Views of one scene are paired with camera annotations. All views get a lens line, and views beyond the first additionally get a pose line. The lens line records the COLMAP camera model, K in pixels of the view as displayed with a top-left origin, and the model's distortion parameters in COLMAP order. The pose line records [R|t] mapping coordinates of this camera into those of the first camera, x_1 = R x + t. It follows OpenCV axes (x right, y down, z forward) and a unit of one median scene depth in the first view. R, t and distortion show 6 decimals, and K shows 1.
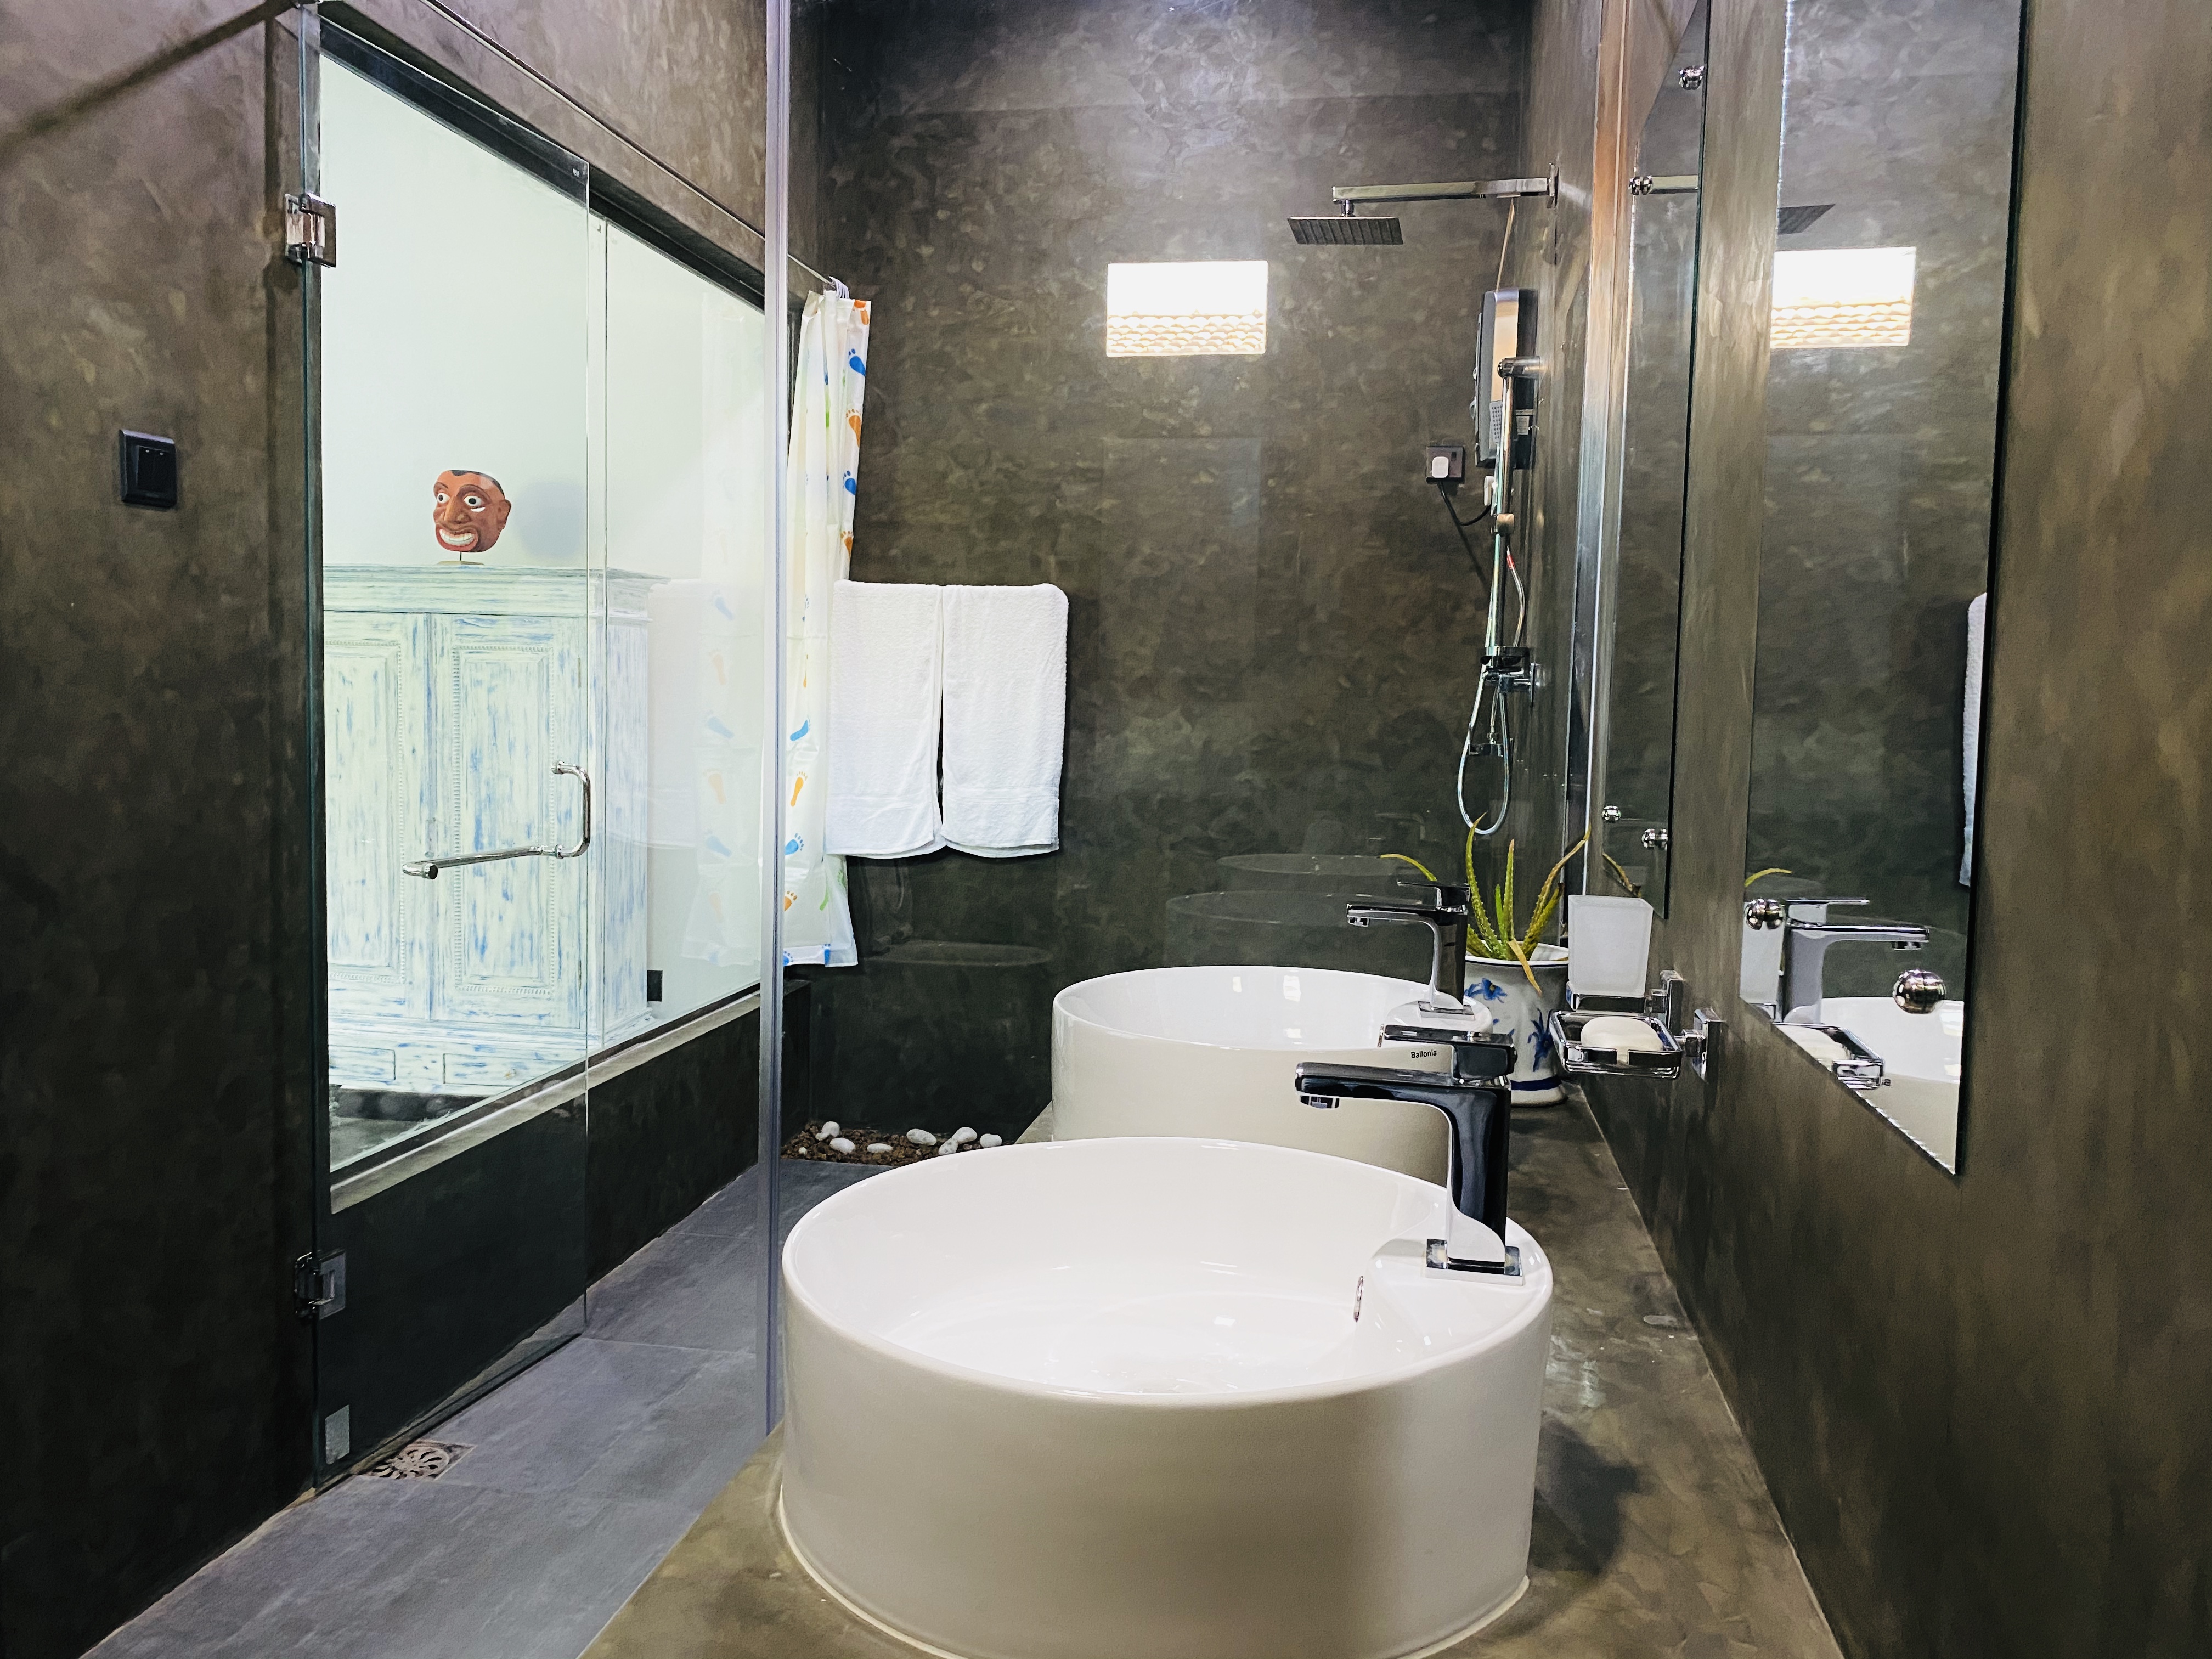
lens RADIAL K [[1709.9, 0, 1098.0], [0, 1709.9, 814.5], [0, 0, 1]] dist [0.072071, -0.110413]
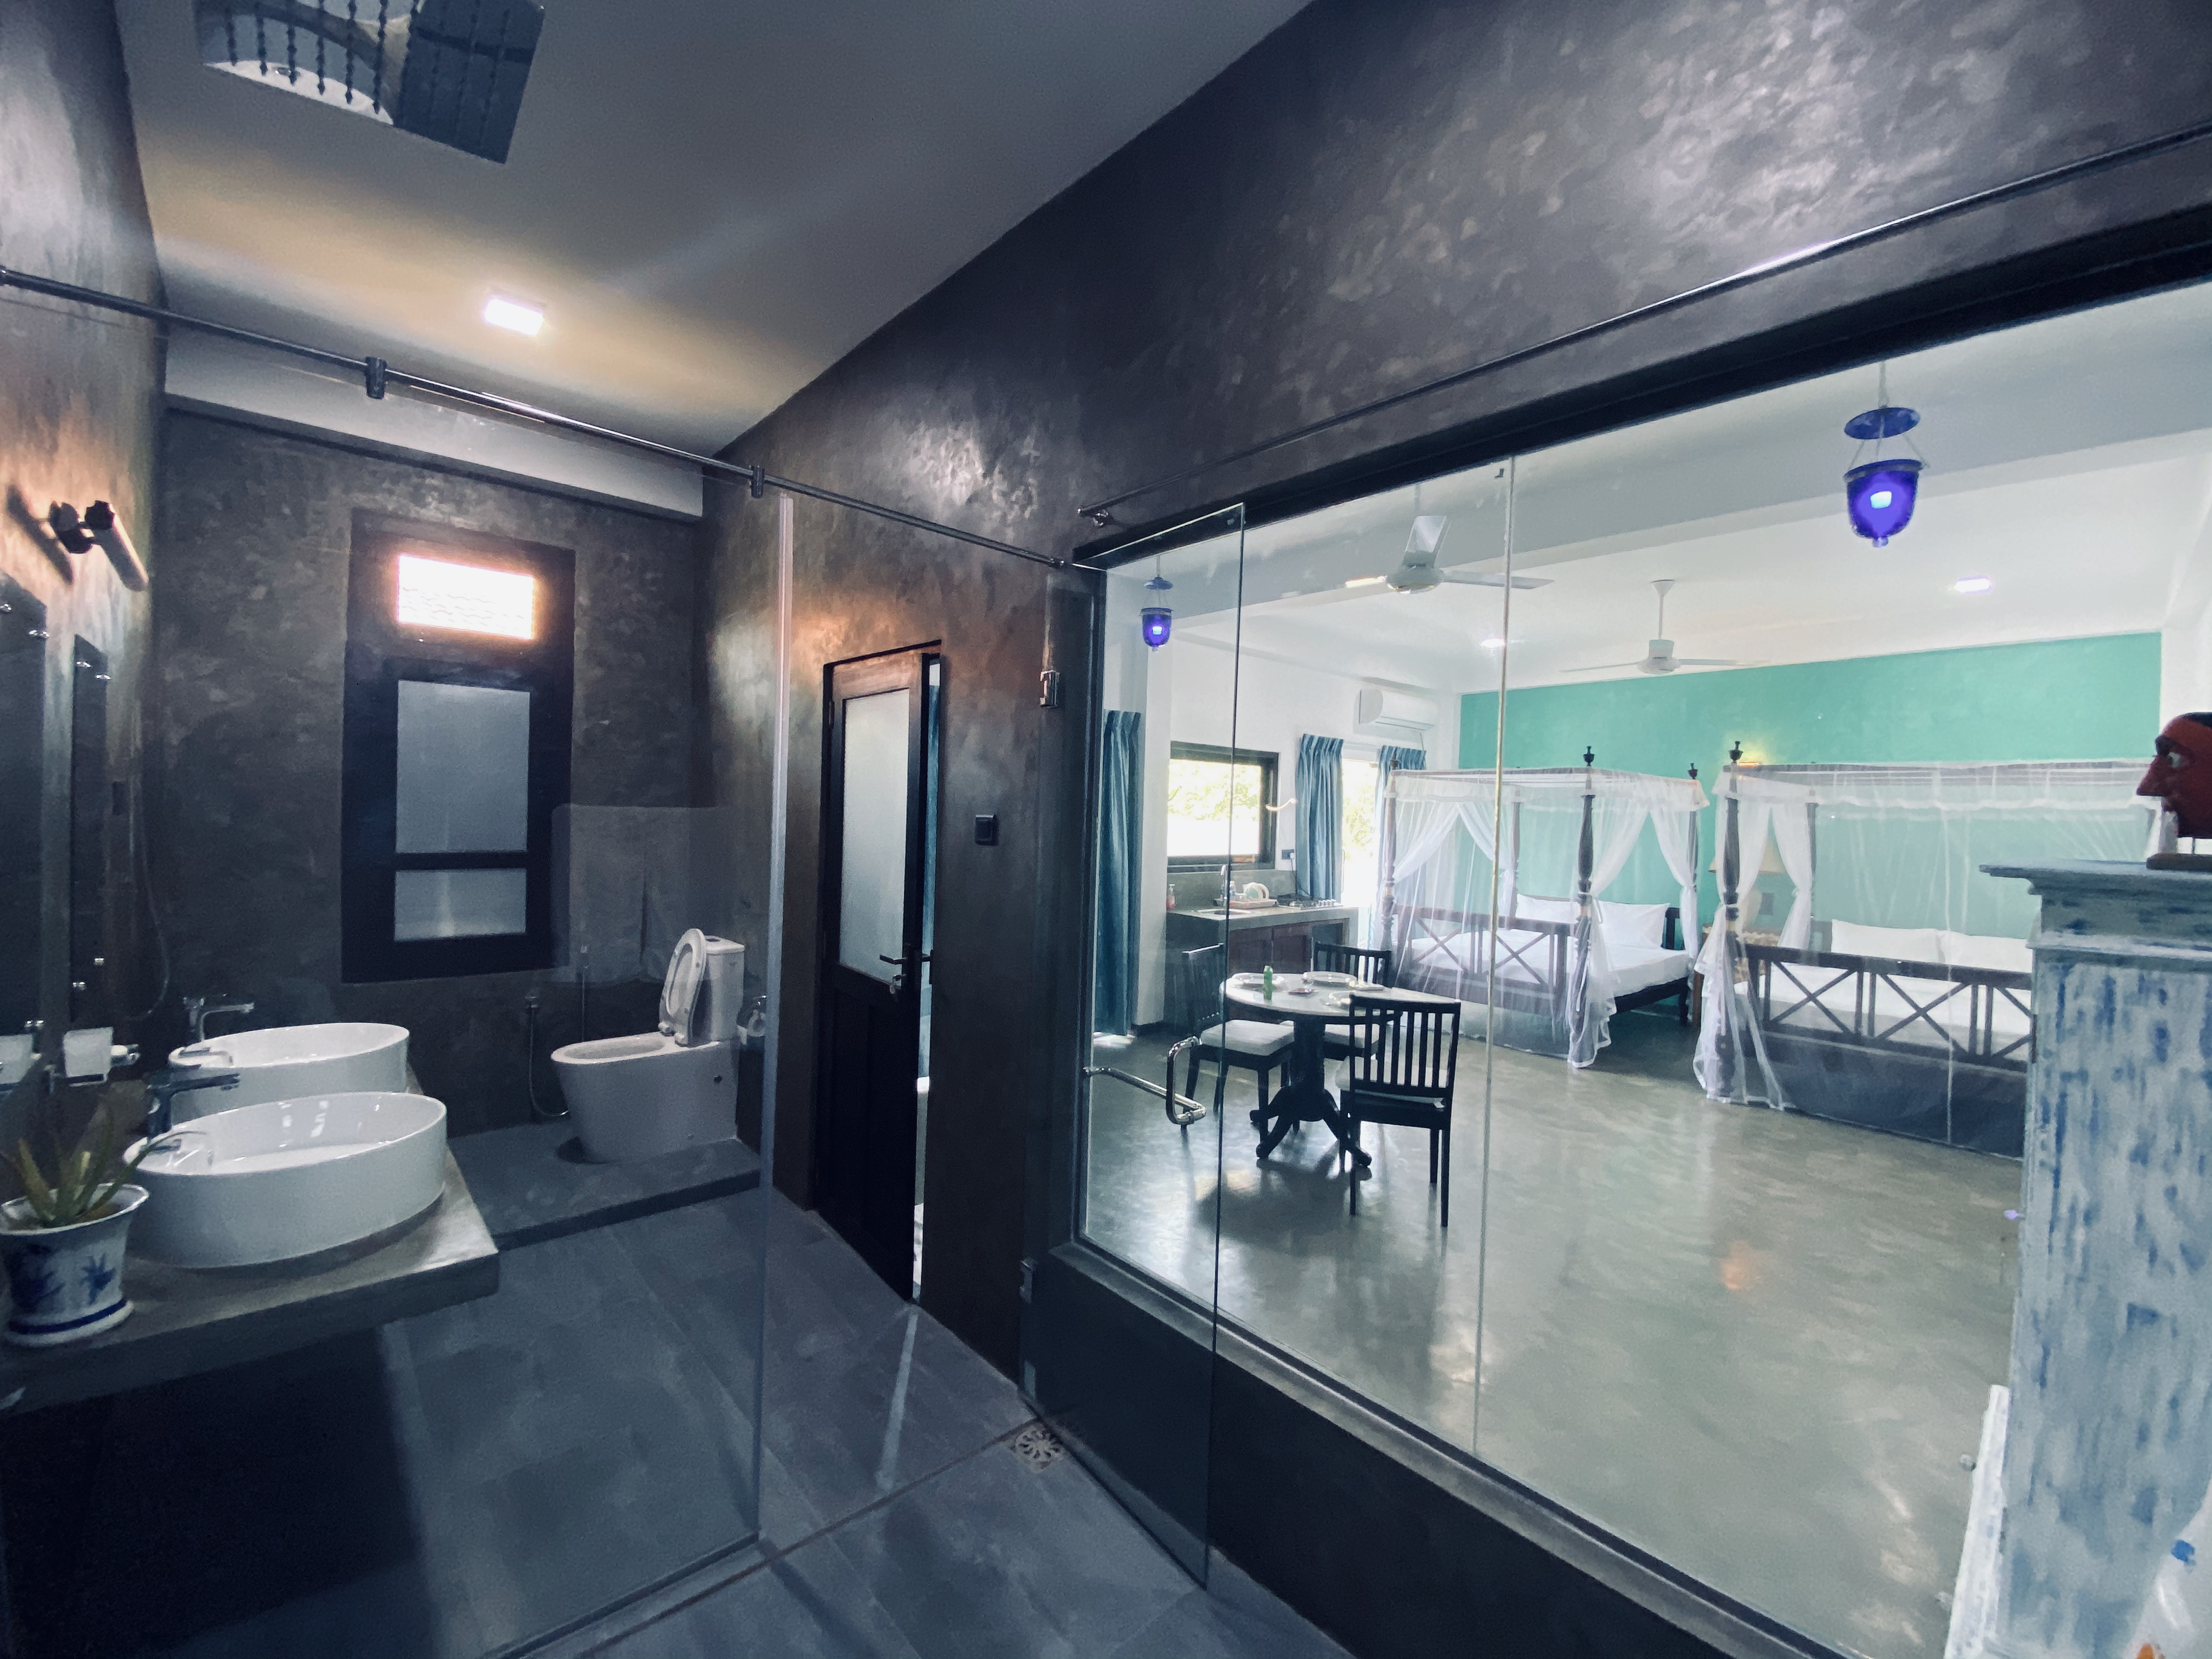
lens RADIAL K [[909.6, 0, 1100.8], [0, 909.6, 821.8], [0, 0, 1]] dist [0.040602, -0.029294]
pose [[-0.618988, -0.035564, -0.784595, 0.275307], [-0.099683, 0.994453, 0.033566, -0.248813], [0.779049, 0.098988, -0.619099, 1.743404]]
